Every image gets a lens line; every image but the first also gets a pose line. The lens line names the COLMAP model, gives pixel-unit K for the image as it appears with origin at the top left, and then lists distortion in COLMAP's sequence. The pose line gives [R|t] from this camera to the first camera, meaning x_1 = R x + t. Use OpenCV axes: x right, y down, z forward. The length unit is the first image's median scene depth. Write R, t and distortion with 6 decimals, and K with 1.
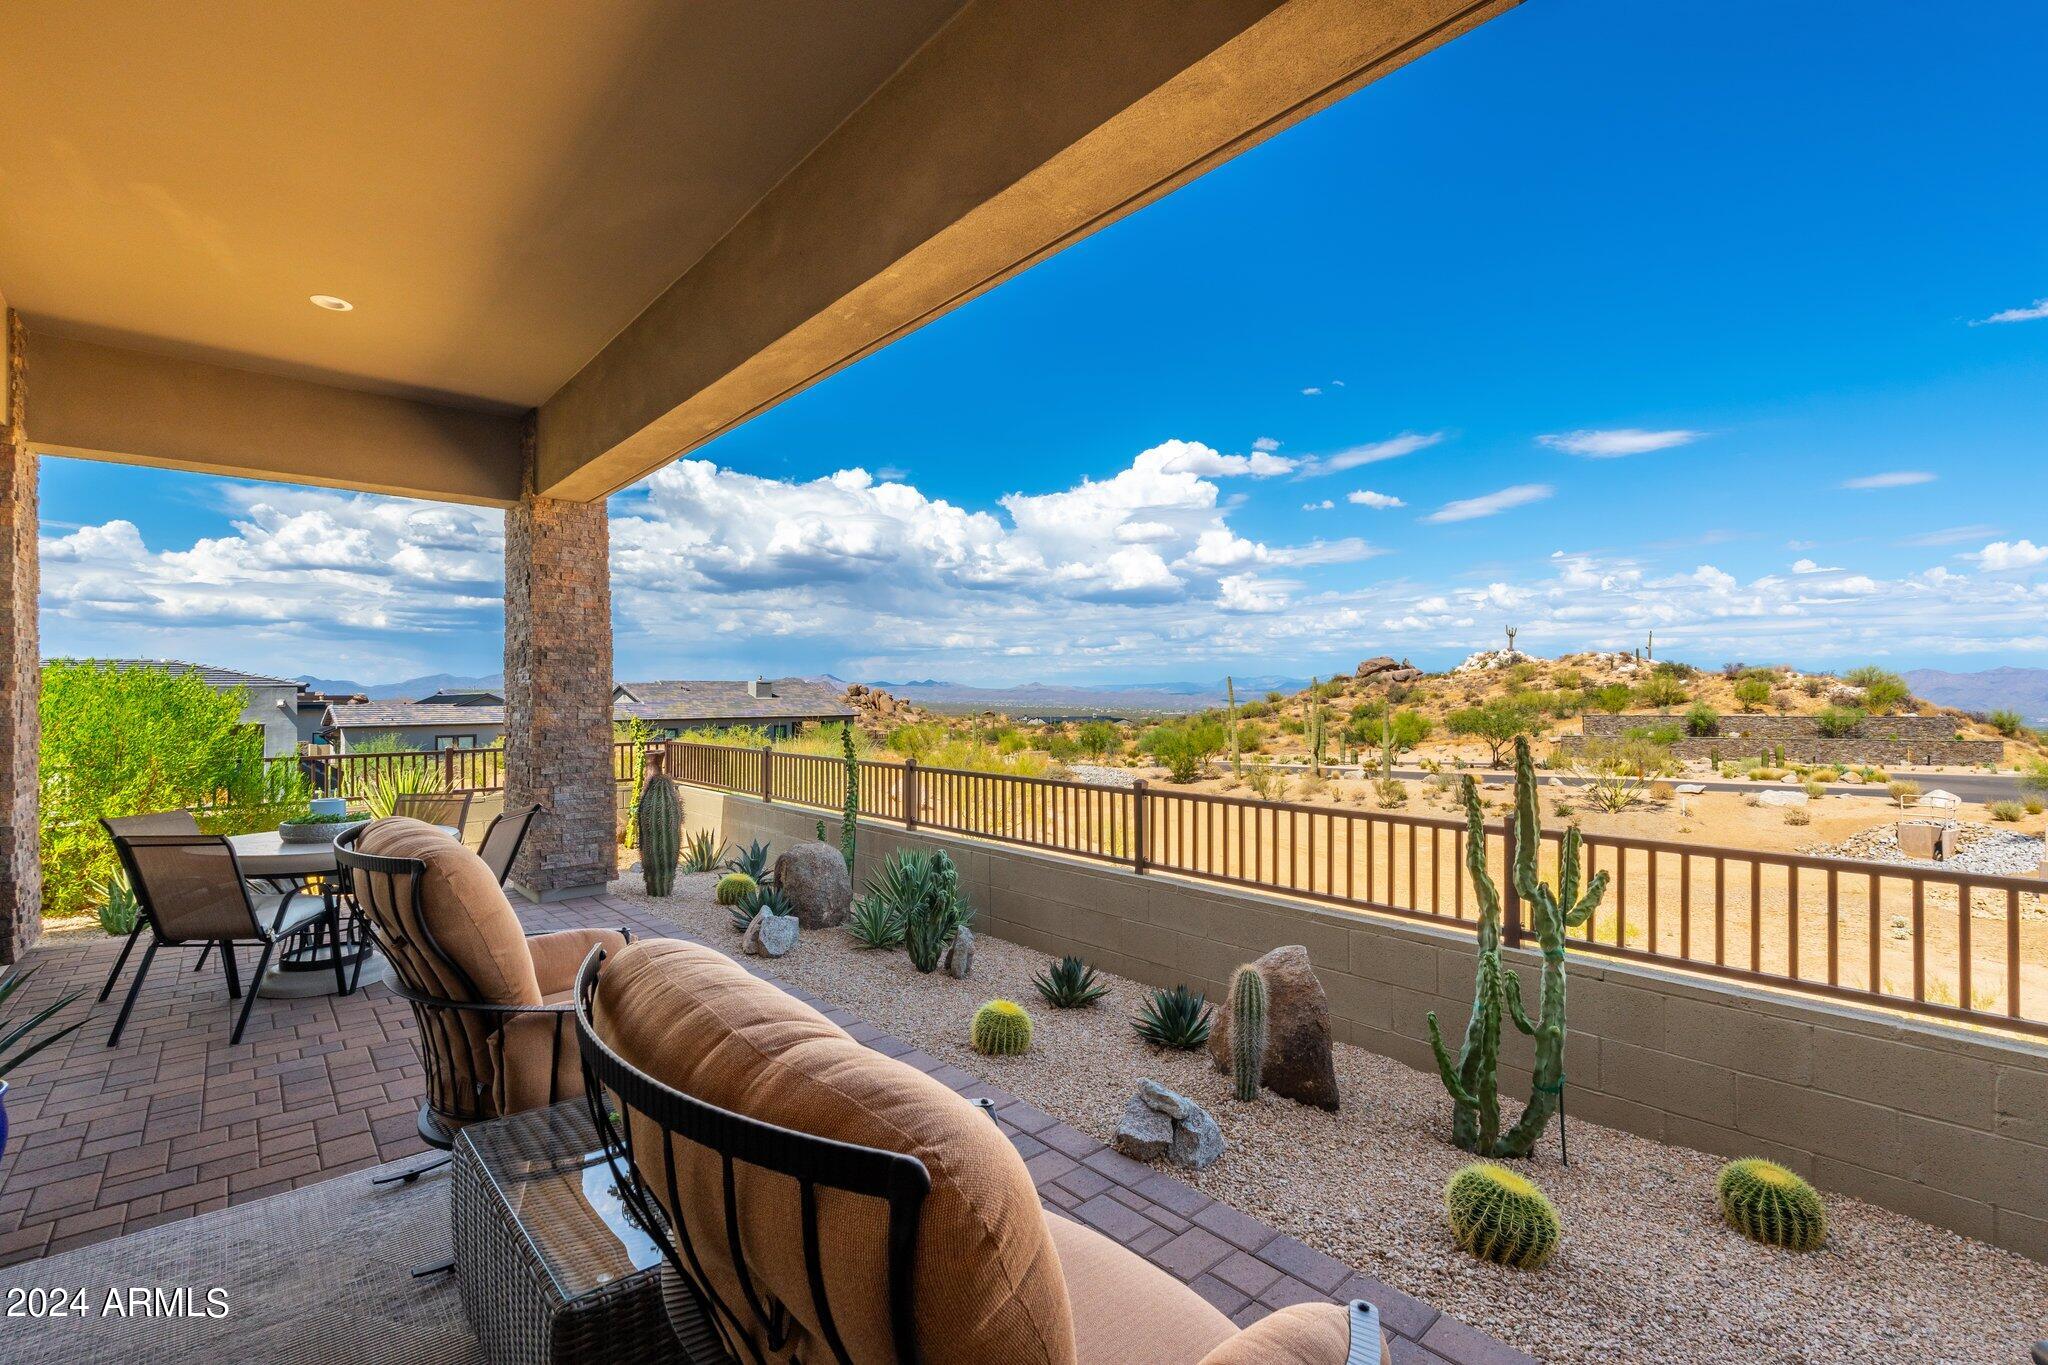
lens RADIAL K [[896.7, 0, 1026.5], [0, 896.7, 696.8], [0, 0, 1]] dist [0.000296, 0.000096]
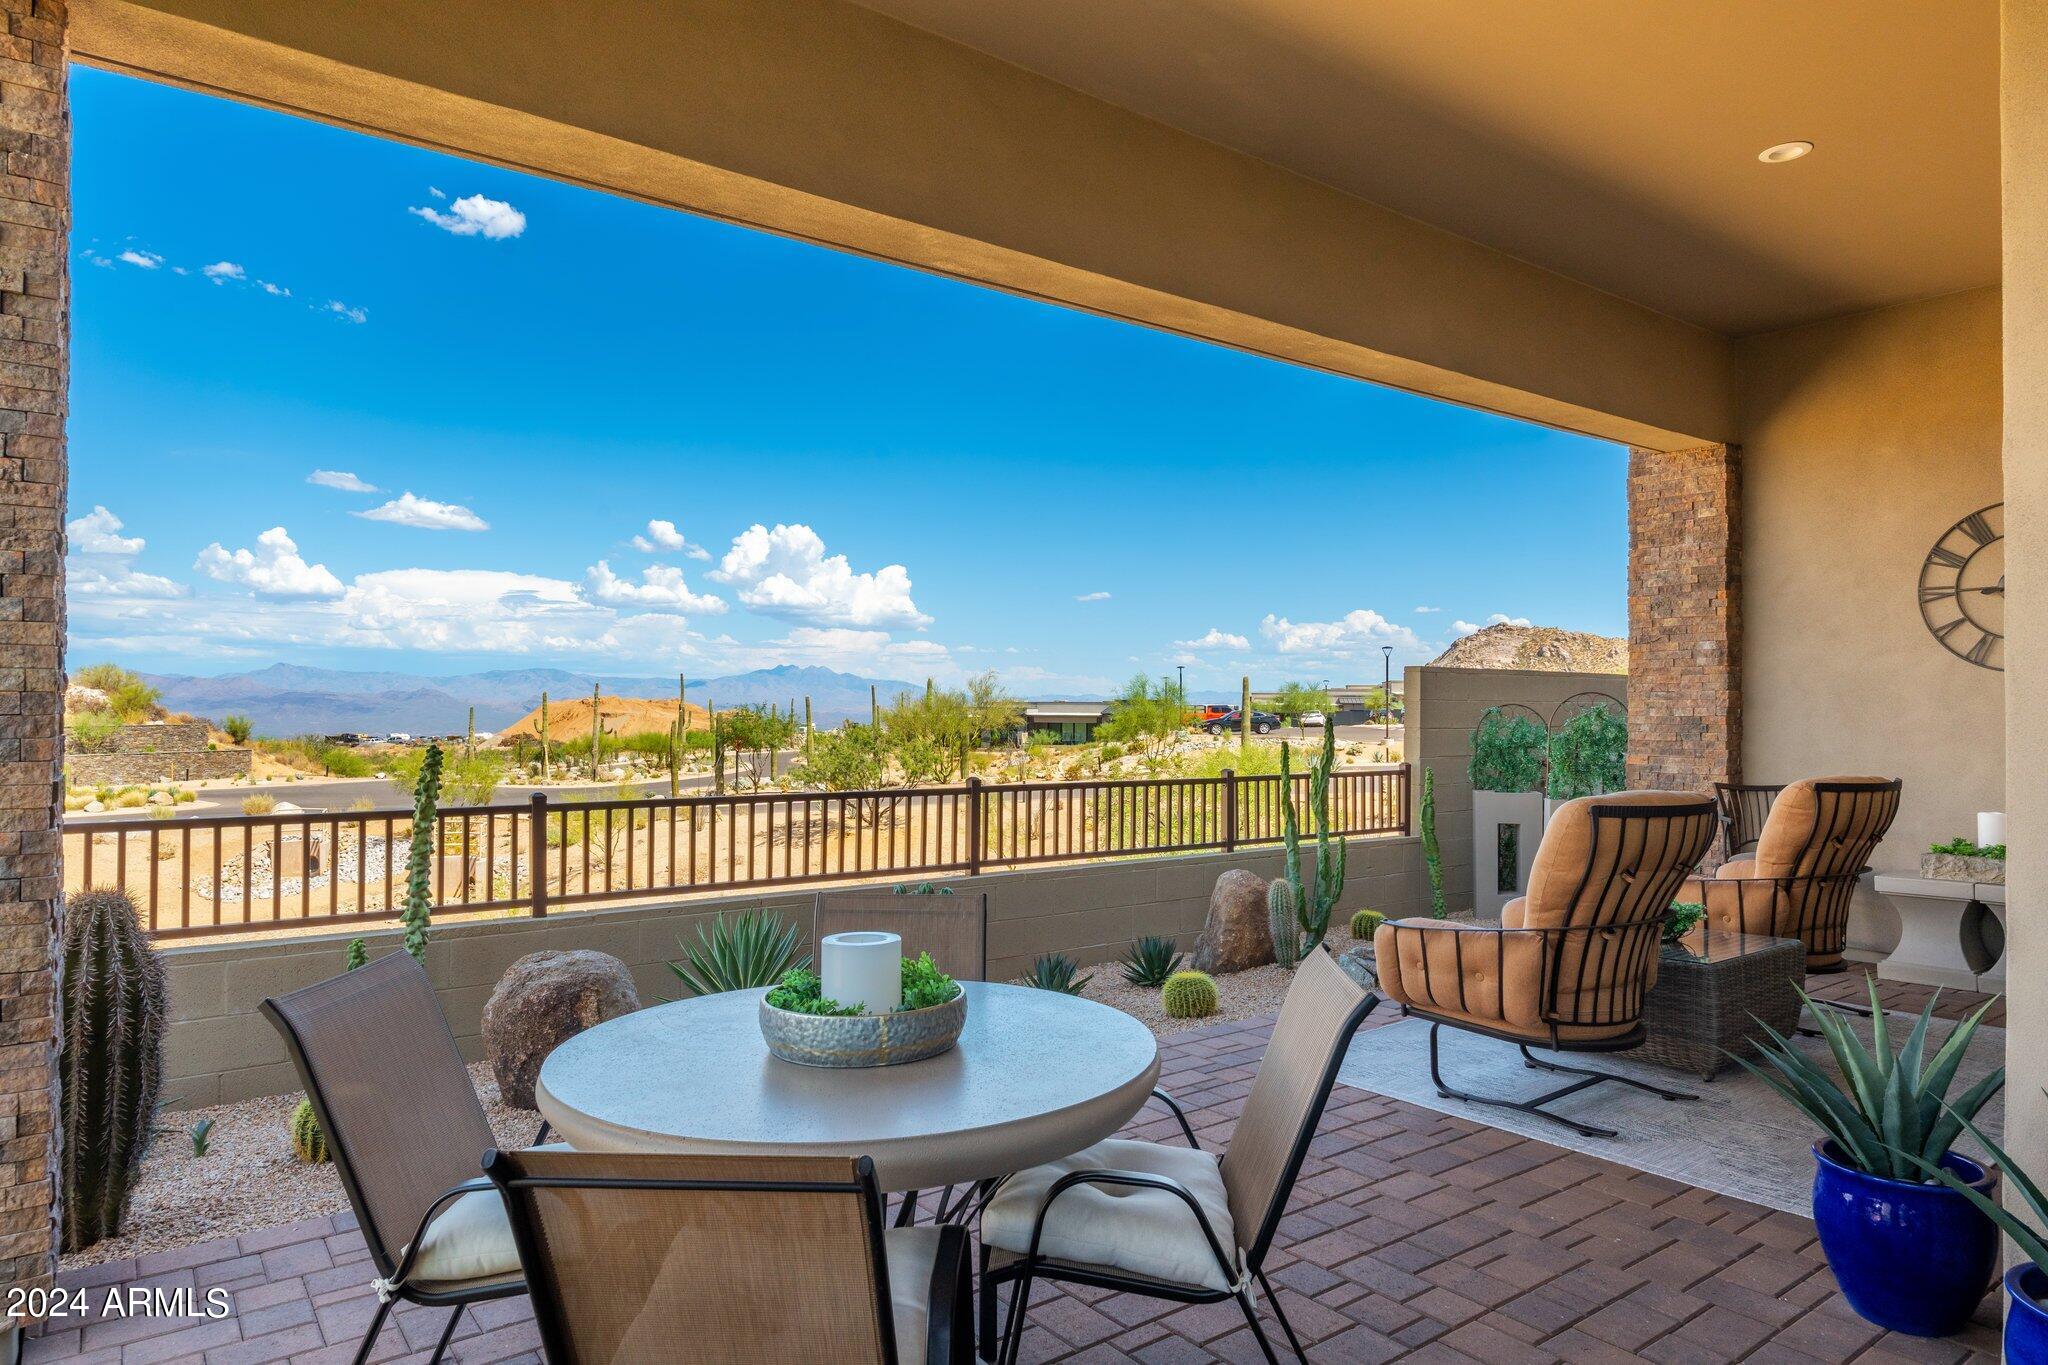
lens RADIAL K [[1240.8, 0, 1028.8], [0, 1240.8, 693.9], [0, 0, 1]] dist [-0.008521, -0.000366]
pose [[0.085462, 0.013501, 0.996250, -0.150203], [-0.007412, 0.999889, -0.012914, 0.002474], [-0.996314, -0.006281, 0.085552, 0.104382]]
